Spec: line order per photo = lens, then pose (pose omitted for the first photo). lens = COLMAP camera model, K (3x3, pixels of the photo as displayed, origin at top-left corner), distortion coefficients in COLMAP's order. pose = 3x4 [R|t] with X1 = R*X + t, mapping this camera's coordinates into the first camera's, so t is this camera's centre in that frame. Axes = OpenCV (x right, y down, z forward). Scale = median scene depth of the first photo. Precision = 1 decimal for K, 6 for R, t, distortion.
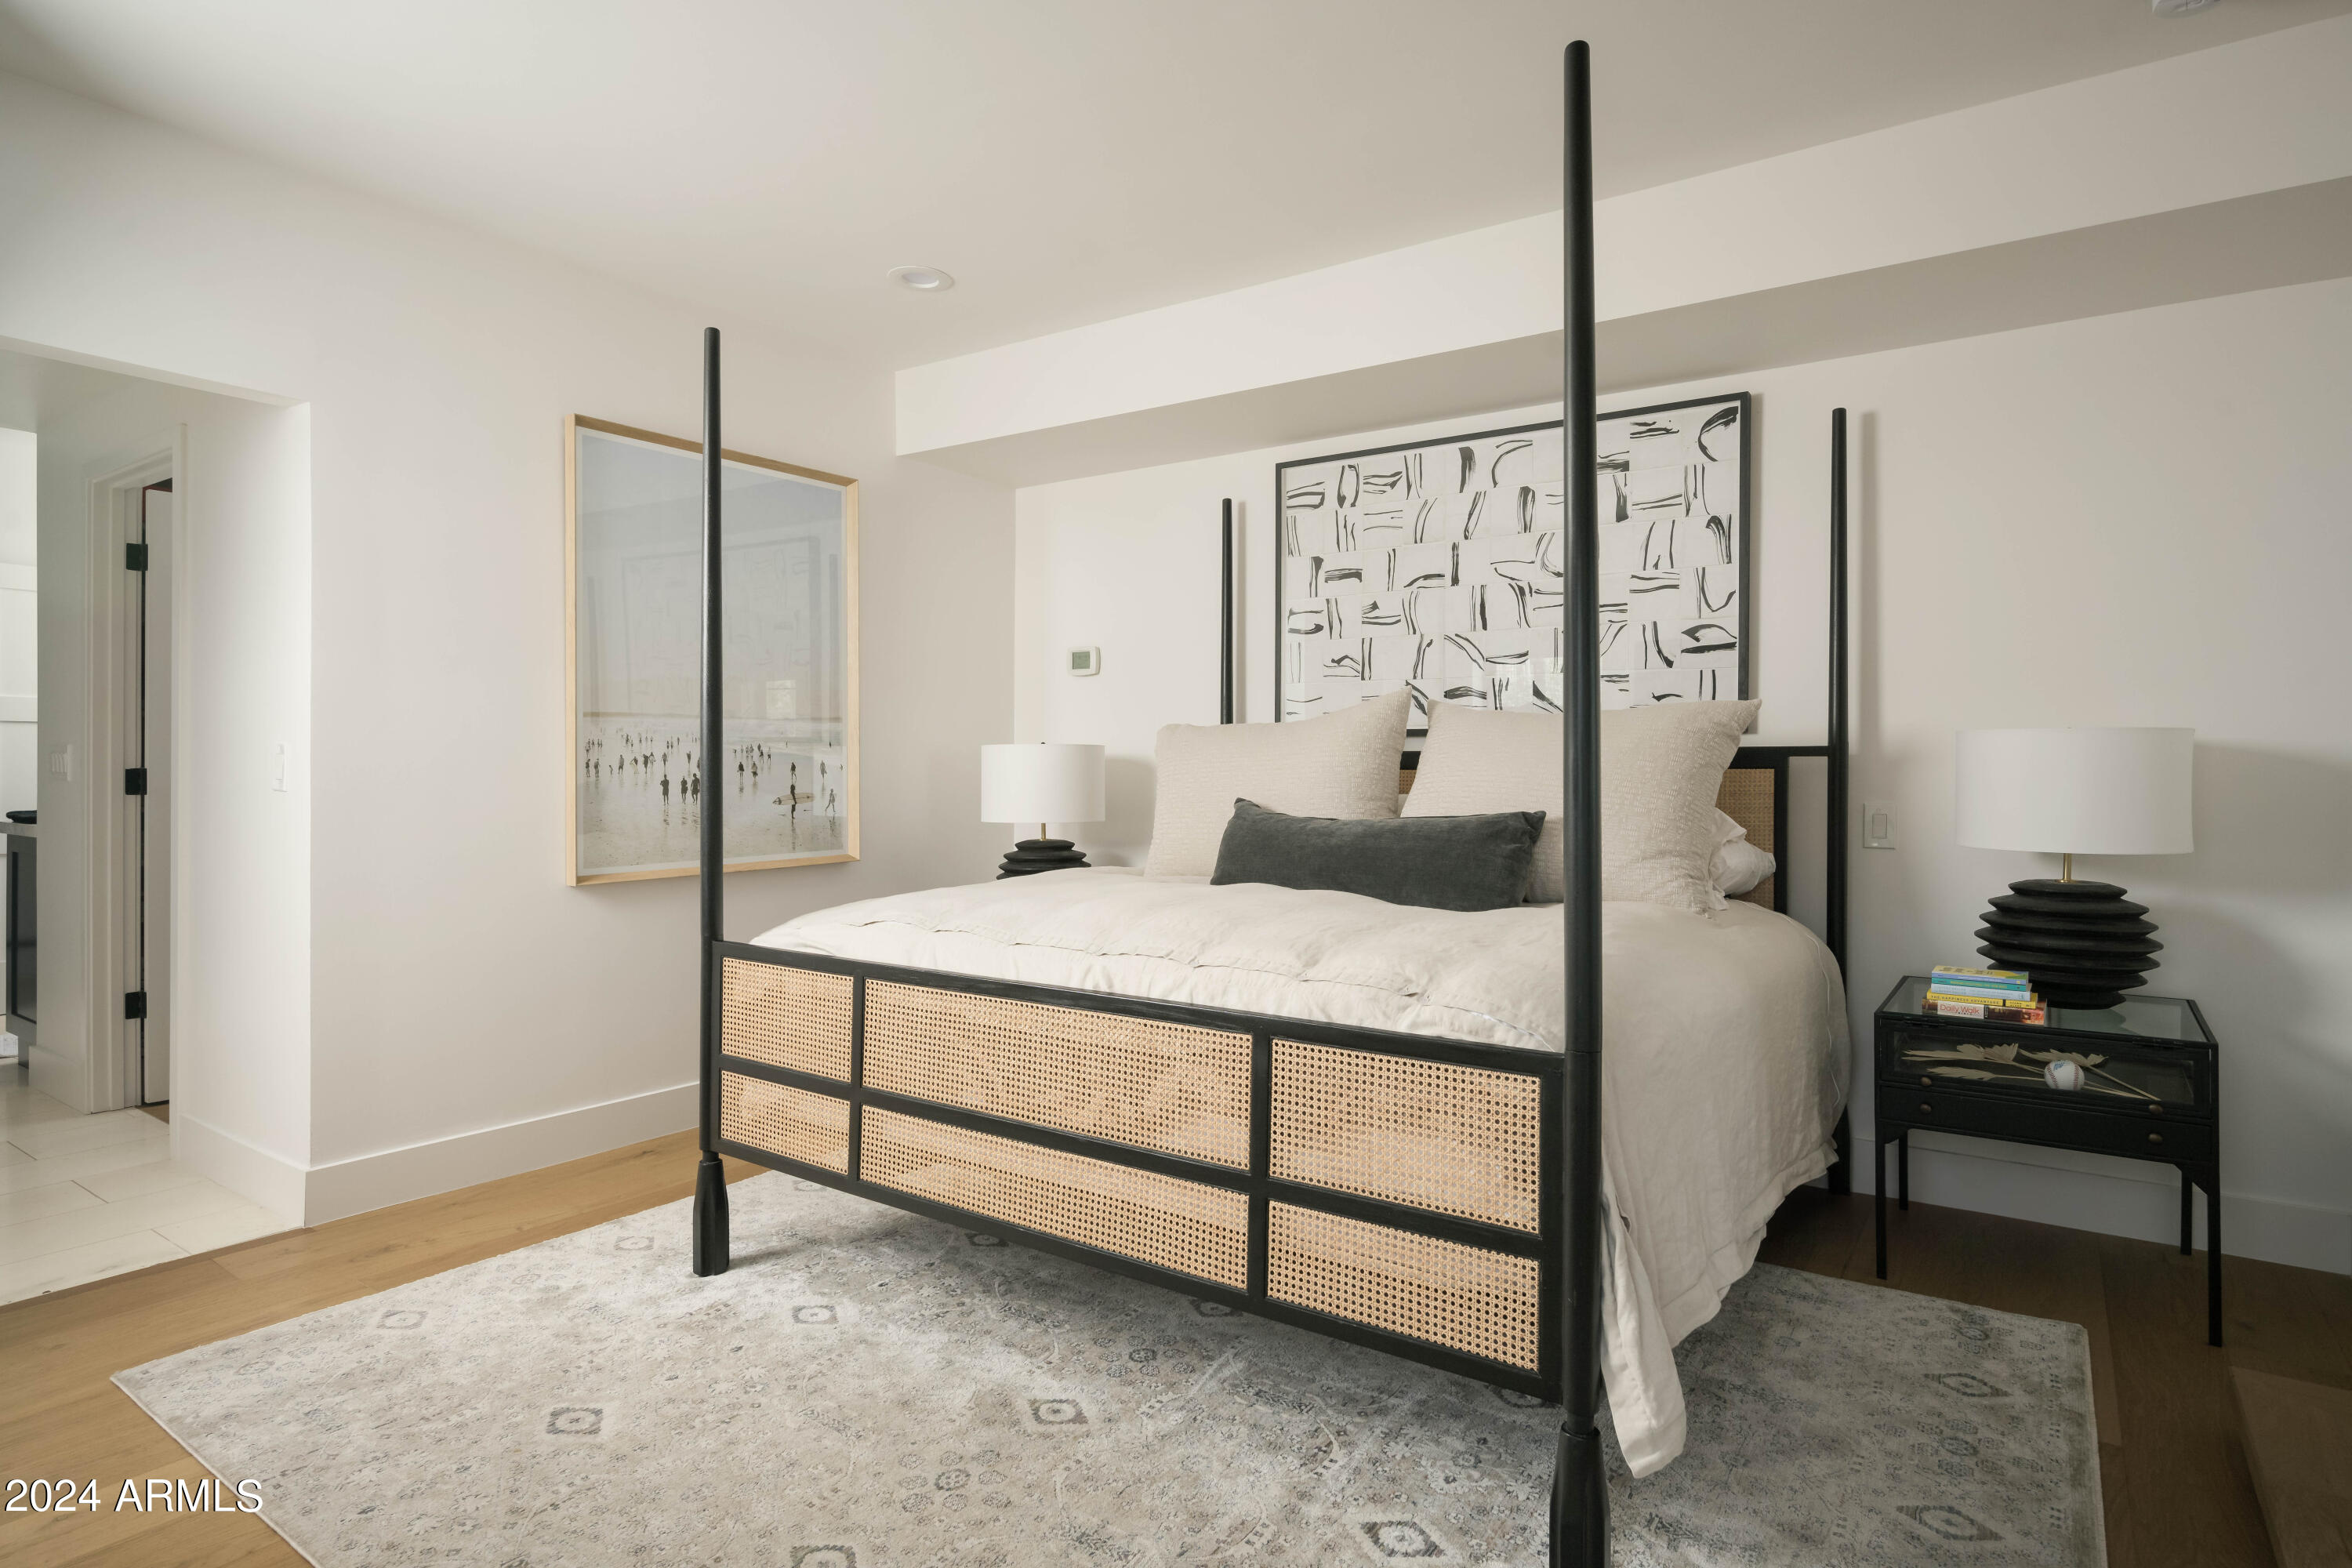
lens RADIAL K [[1251.3, 0, 1176.2], [0, 1251.3, 774.5], [0, 0, 1]] dist [0.001433, 0.000363]
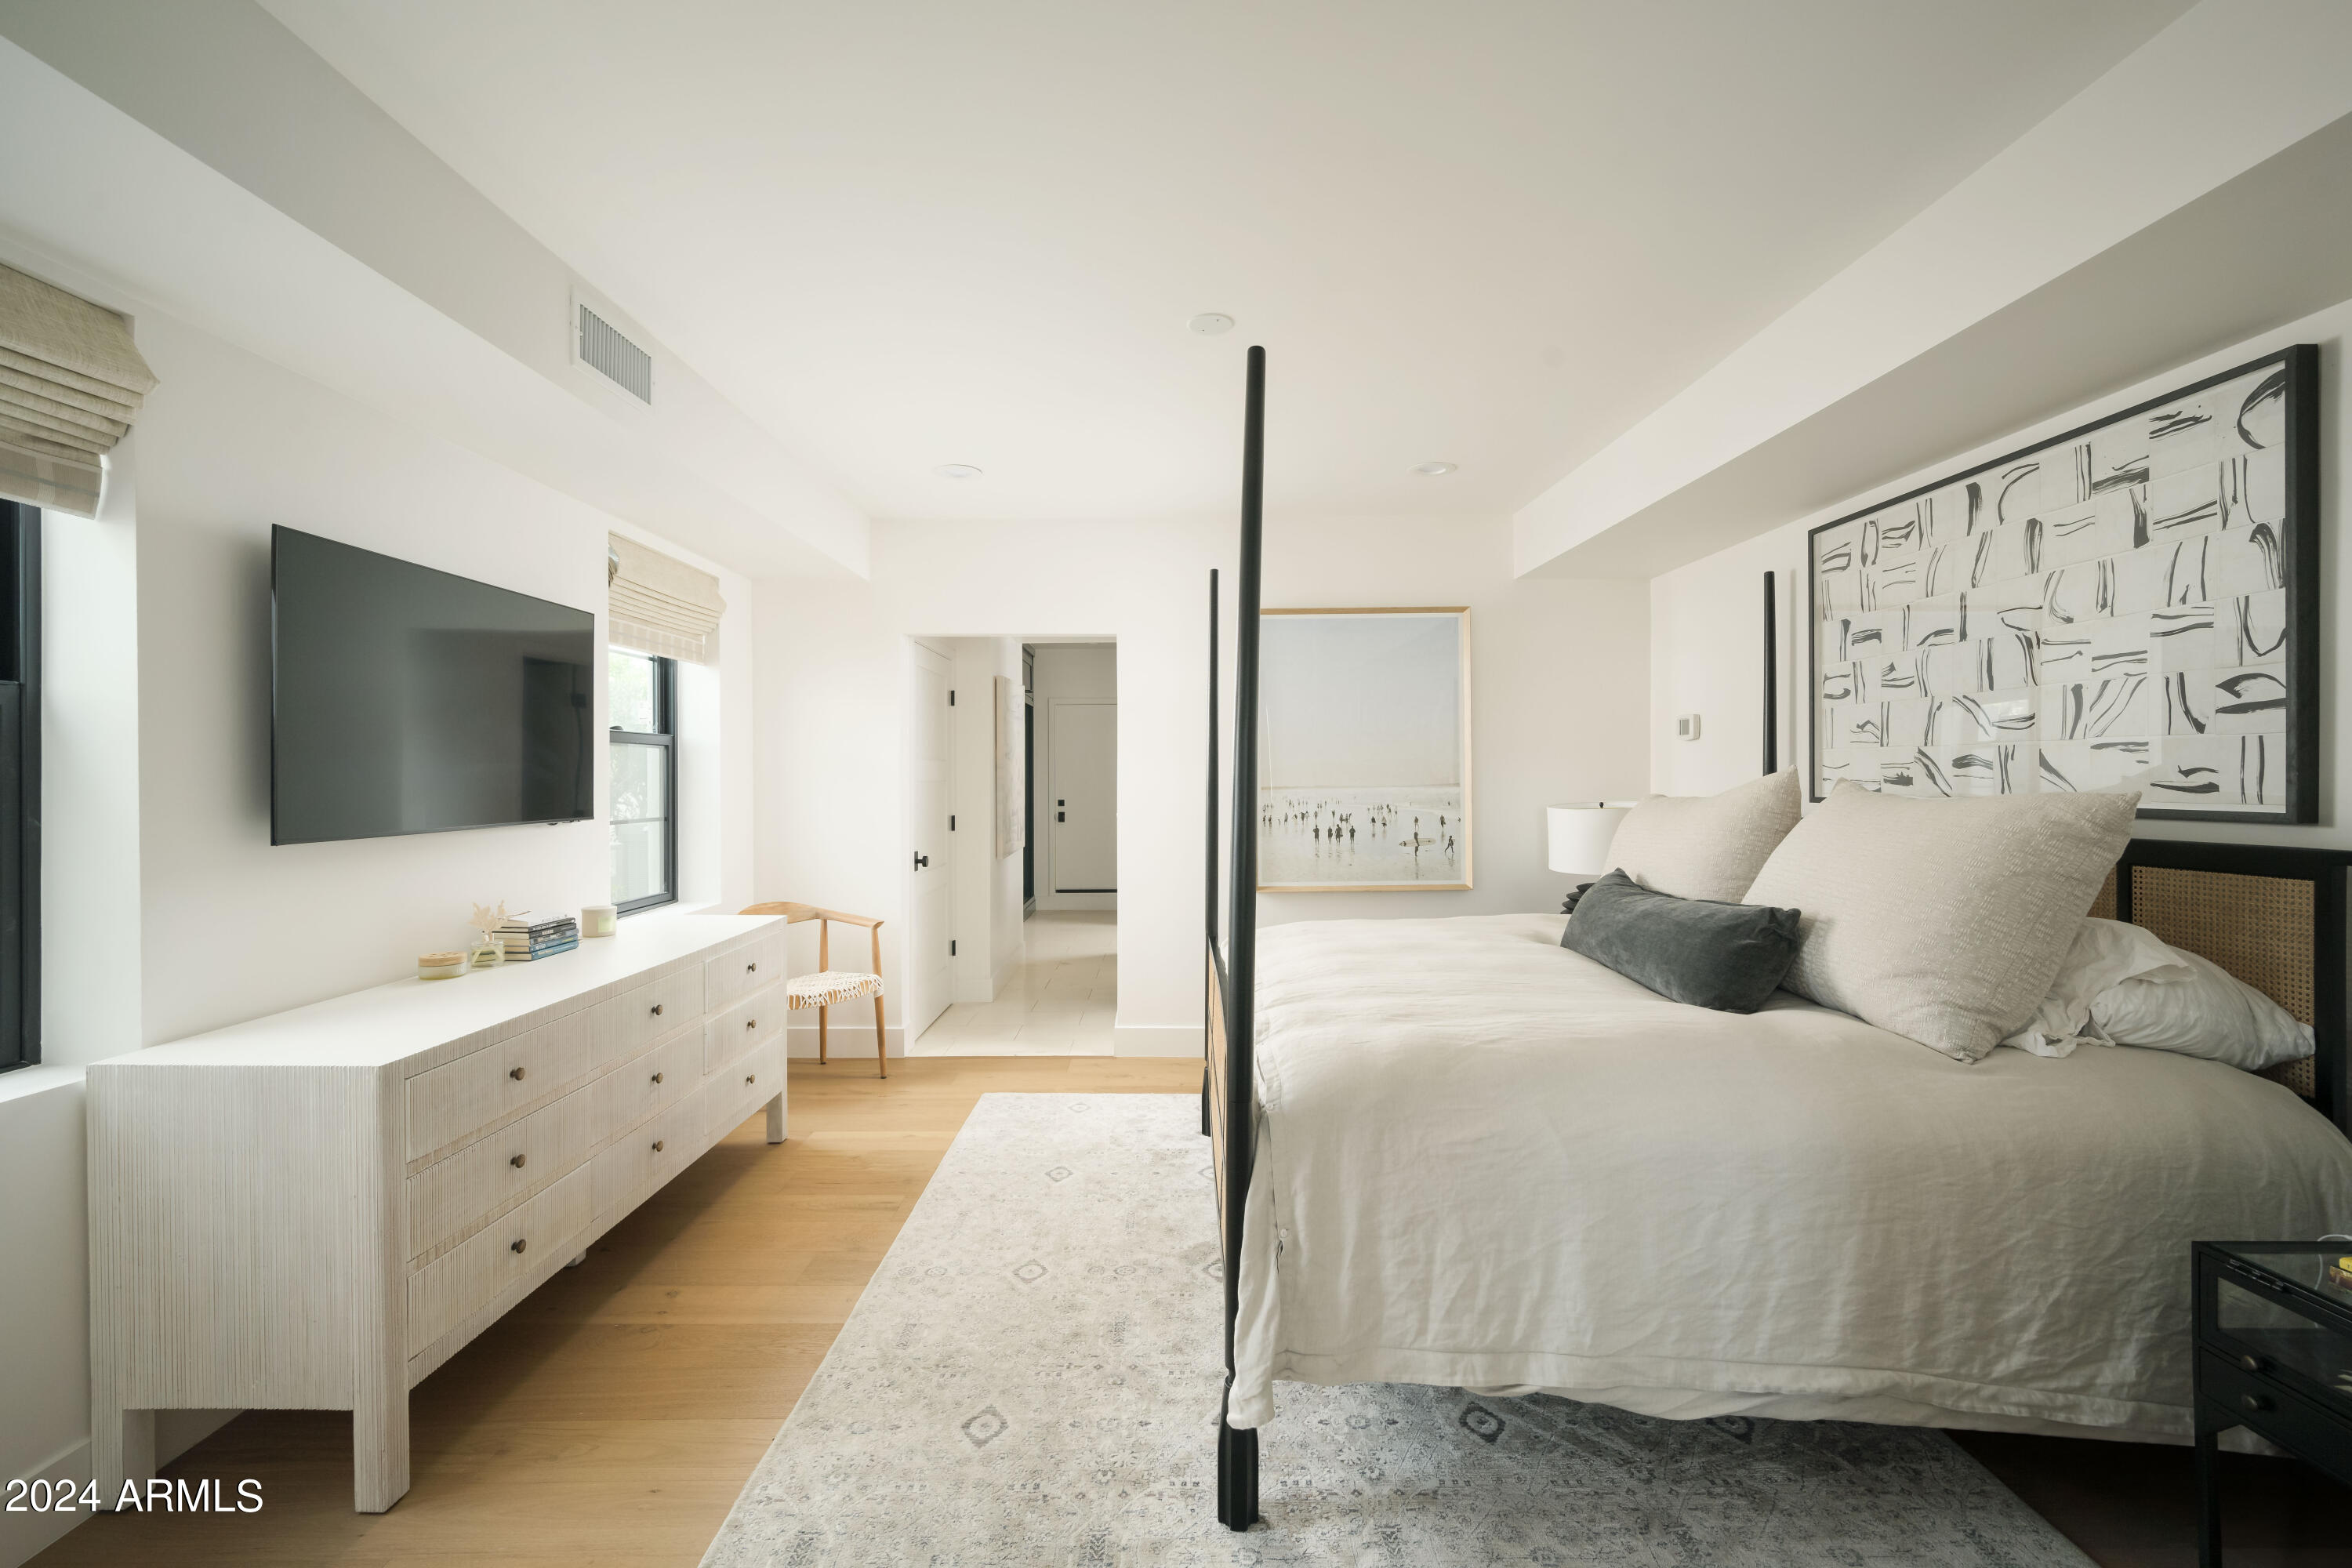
lens RADIAL K [[1014.3, 0, 1198.6], [0, 1014.3, 783.0], [0, 0, 1]] dist [0.002093, -0.000382]
pose [[0.578672, 0.002700, -0.815556, 0.502522], [-0.000895, 0.999996, 0.002675, -0.052082], [0.815560, -0.000818, 0.578672, 0.141614]]
